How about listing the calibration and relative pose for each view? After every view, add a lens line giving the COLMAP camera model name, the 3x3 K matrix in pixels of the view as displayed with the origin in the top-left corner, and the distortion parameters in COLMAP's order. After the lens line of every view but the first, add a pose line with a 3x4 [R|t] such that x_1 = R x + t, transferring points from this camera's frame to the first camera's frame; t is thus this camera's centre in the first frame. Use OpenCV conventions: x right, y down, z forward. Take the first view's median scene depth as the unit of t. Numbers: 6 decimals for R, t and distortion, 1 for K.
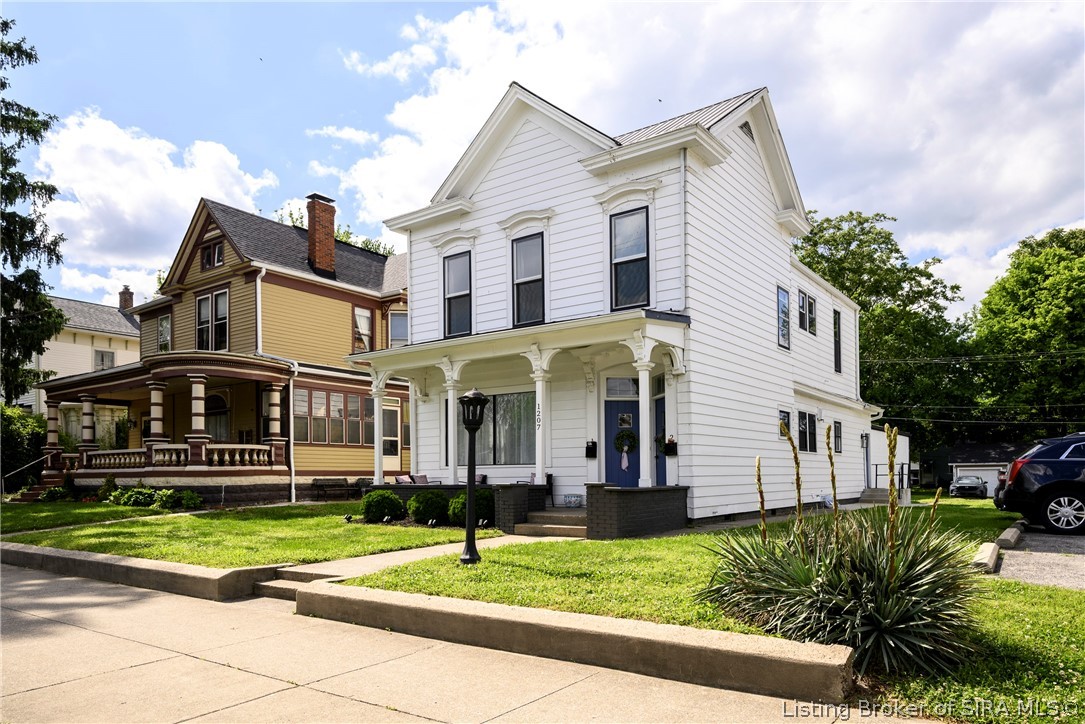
lens RADIAL K [[726.1, 0, 541.0], [0, 726.1, 385.5], [0, 0, 1]] dist [-0.006891, -0.001157]
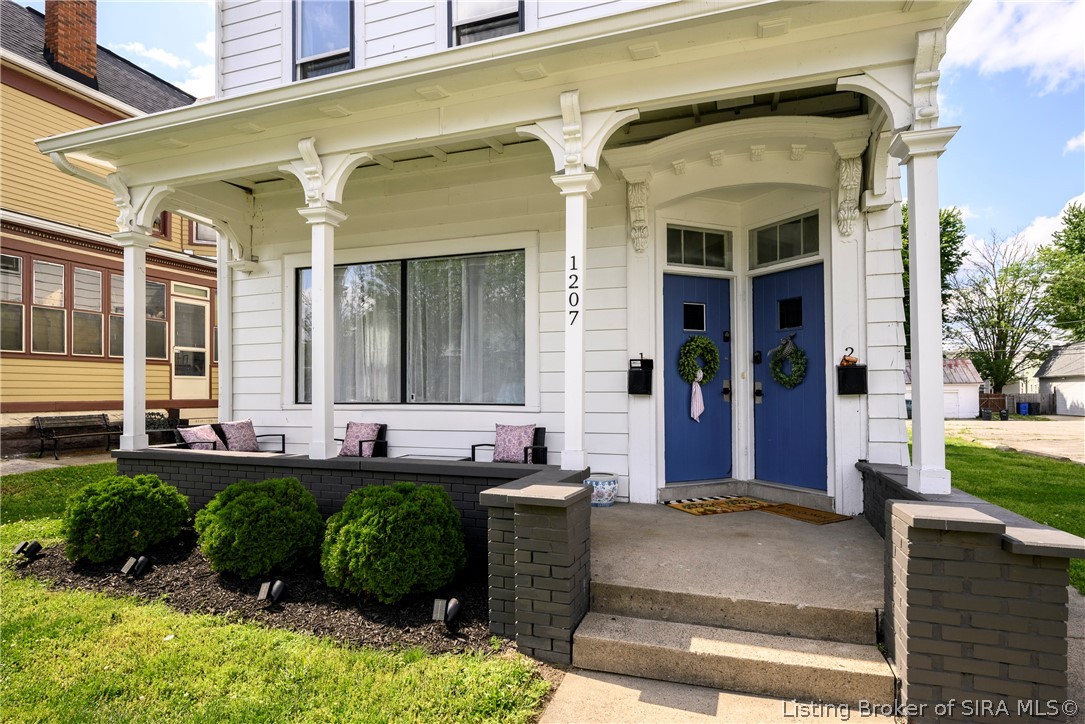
lens RADIAL K [[678.7, 0, 542.5], [0, 678.7, 362.0], [0, 0, 1]] dist [-0.005972, -0.002850]
pose [[0.968919, 0.018371, 0.246695, -0.091598], [-0.037643, 0.996575, 0.073632, 0.047500], [-0.244497, -0.080630, 0.966292, 0.574332]]
